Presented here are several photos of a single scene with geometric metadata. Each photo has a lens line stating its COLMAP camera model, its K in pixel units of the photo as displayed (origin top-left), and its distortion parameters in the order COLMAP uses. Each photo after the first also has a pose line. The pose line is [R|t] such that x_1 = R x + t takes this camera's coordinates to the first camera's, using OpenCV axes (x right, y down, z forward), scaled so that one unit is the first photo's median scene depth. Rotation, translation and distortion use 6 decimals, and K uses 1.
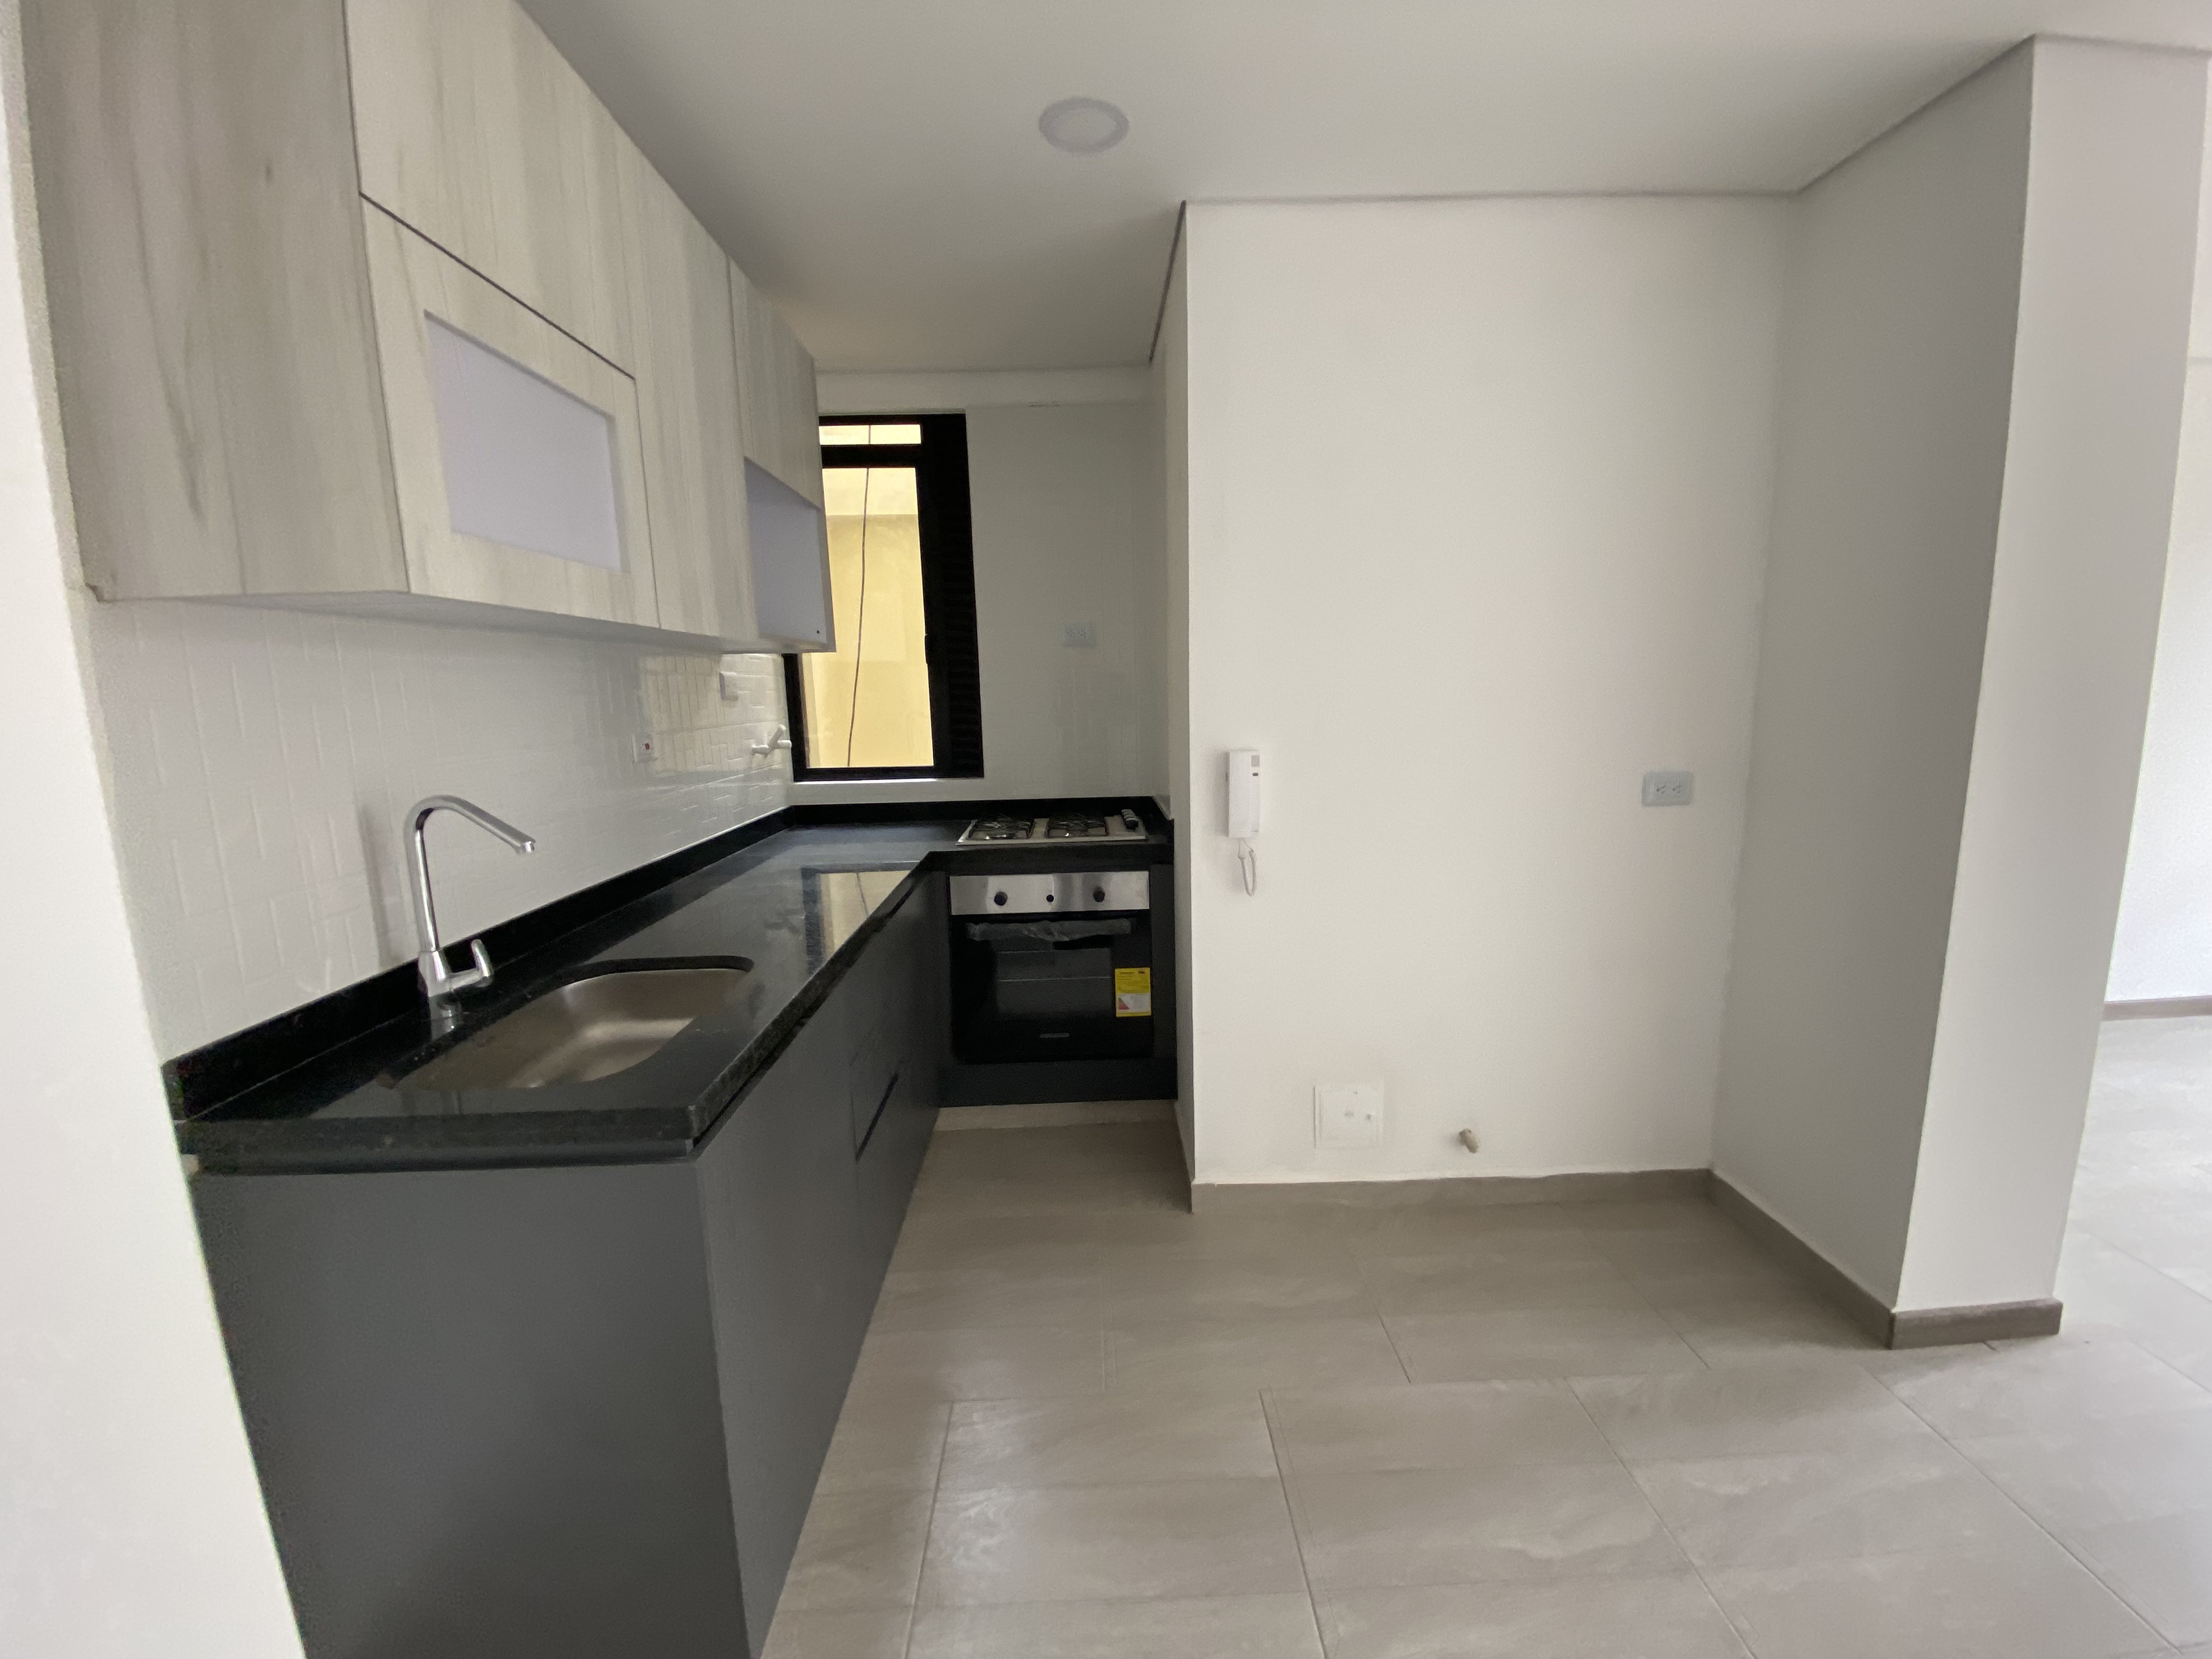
lens RADIAL K [[895.9, 0, 1097.3], [0, 895.9, 820.6], [0, 0, 1]] dist [0.018534, -0.018458]
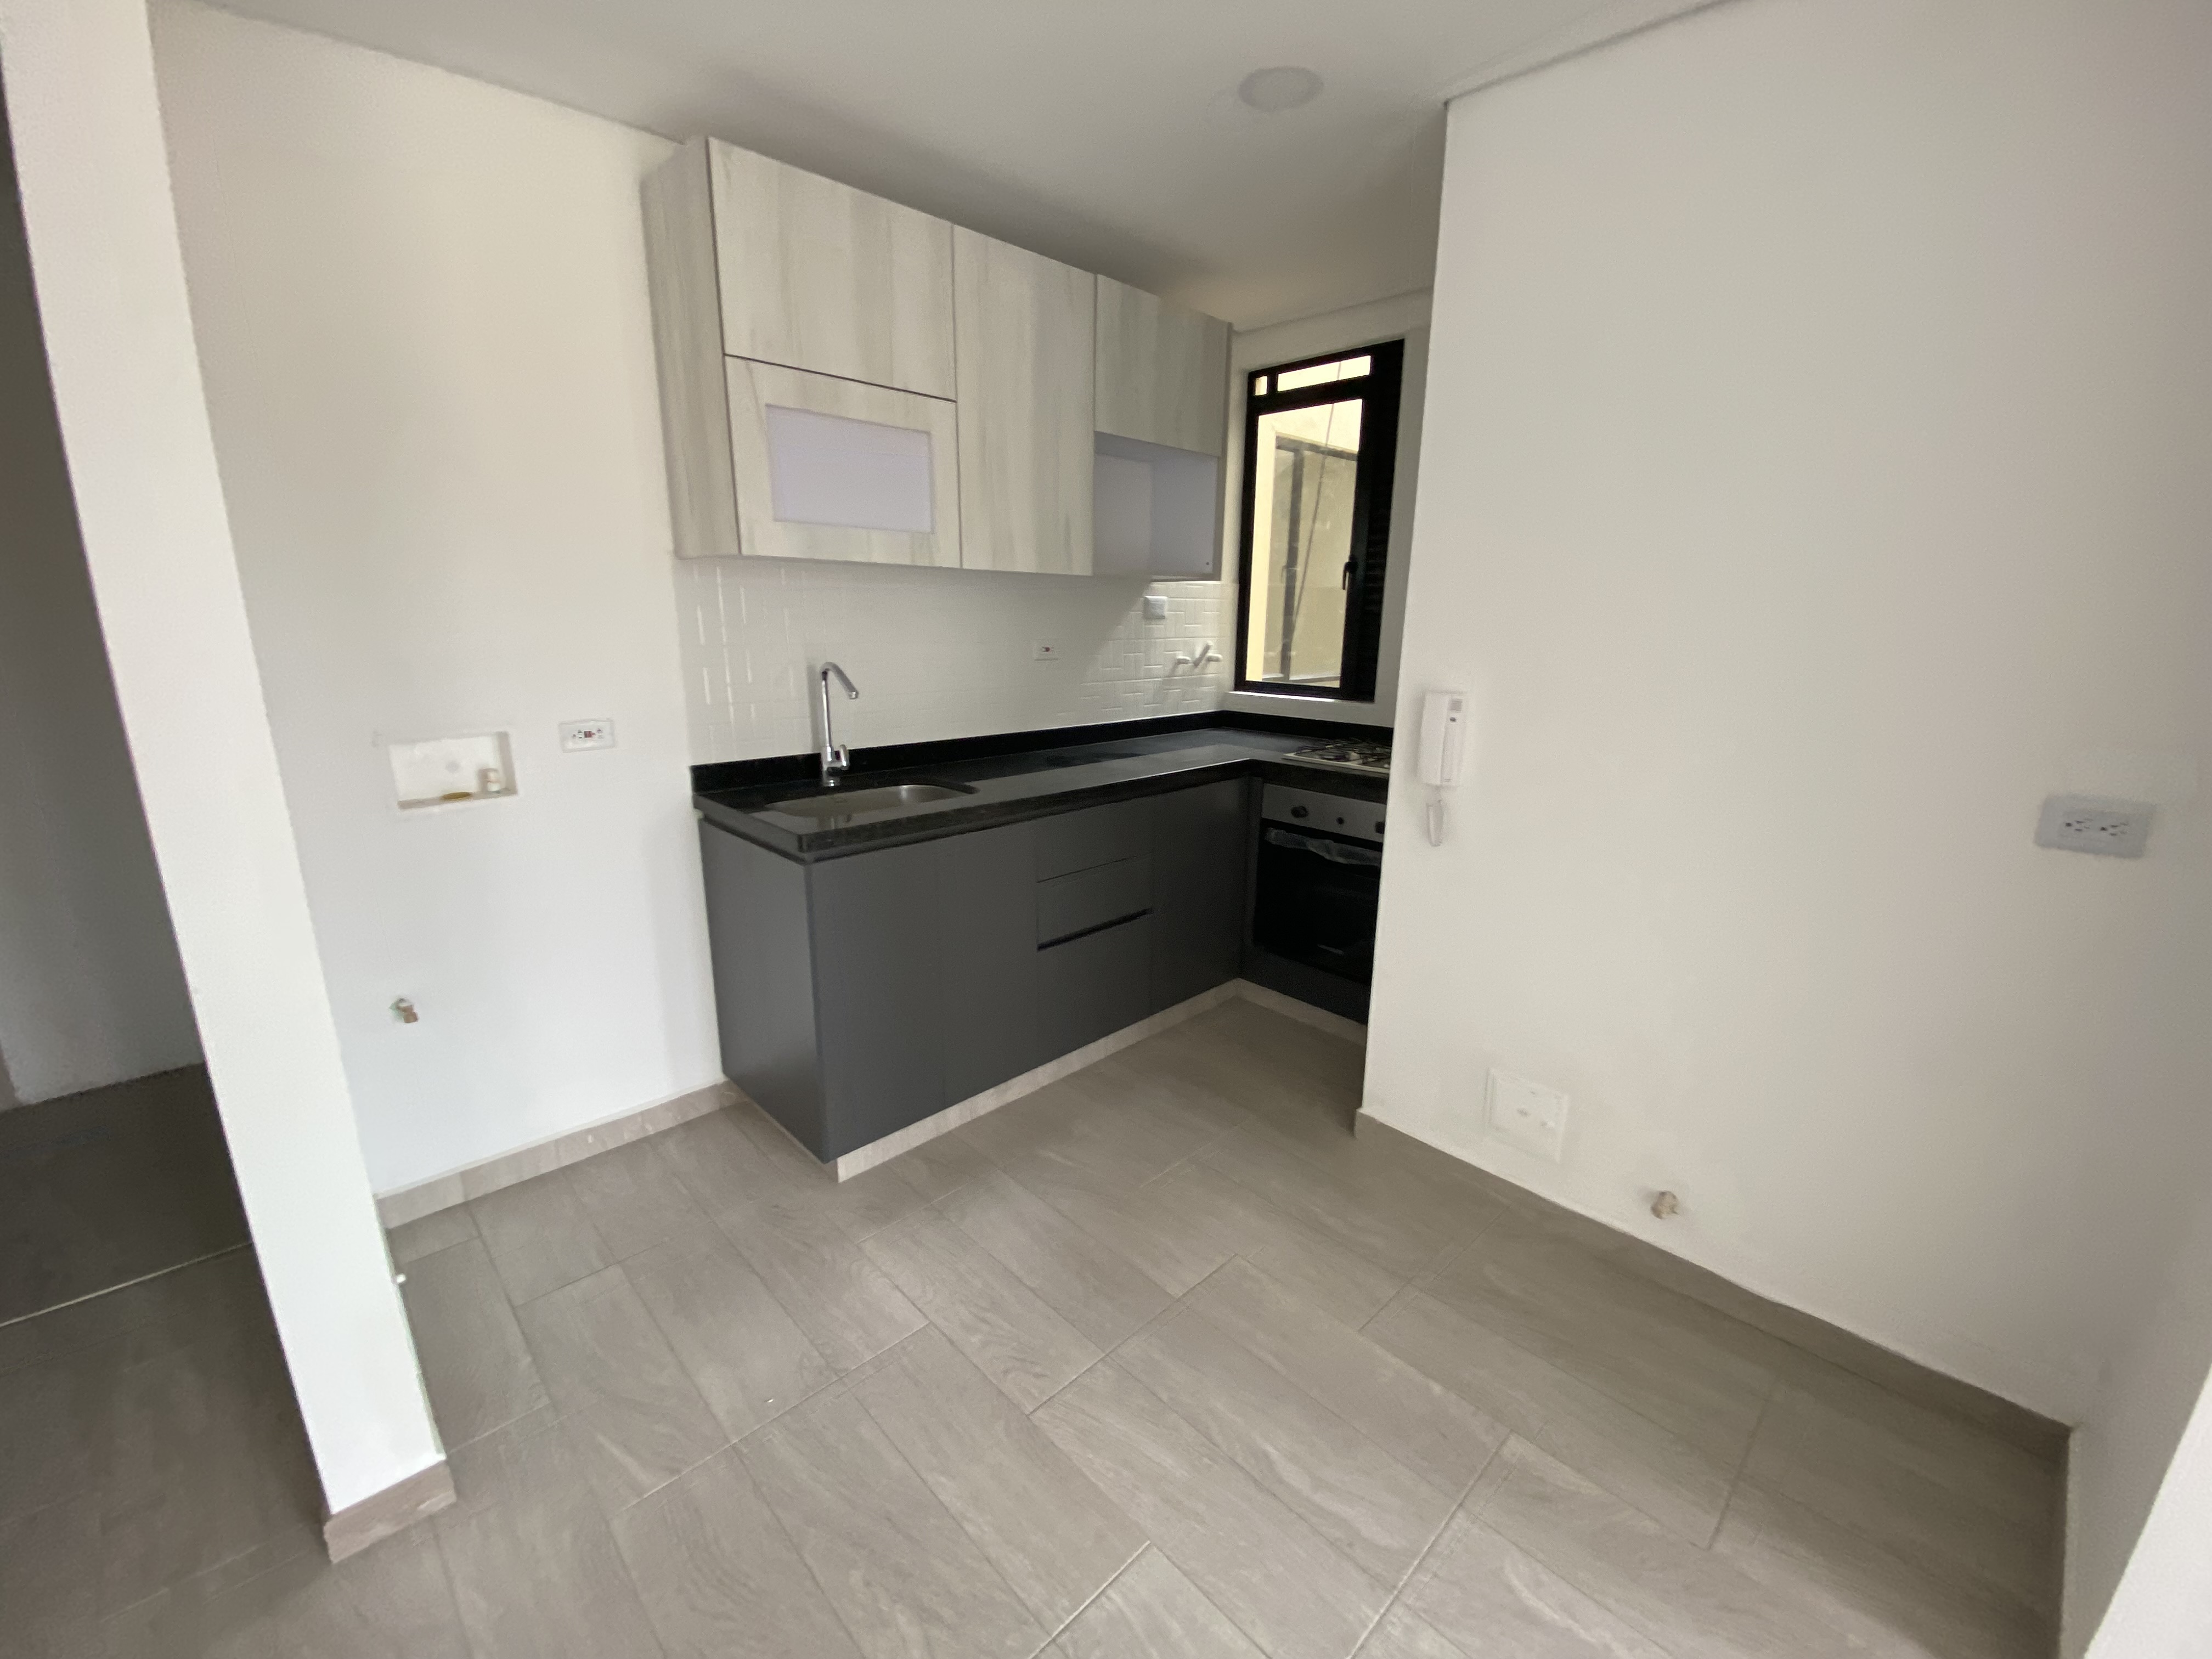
lens RADIAL K [[888.9, 0, 1106.0], [0, 888.9, 829.5], [0, 0, 1]] dist [0.021739, -0.027221]
pose [[0.679278, 0.207433, -0.703955, 0.593338], [-0.137881, 0.978213, 0.155201, -0.032958], [0.720812, -0.008363, 0.693080, 0.086684]]
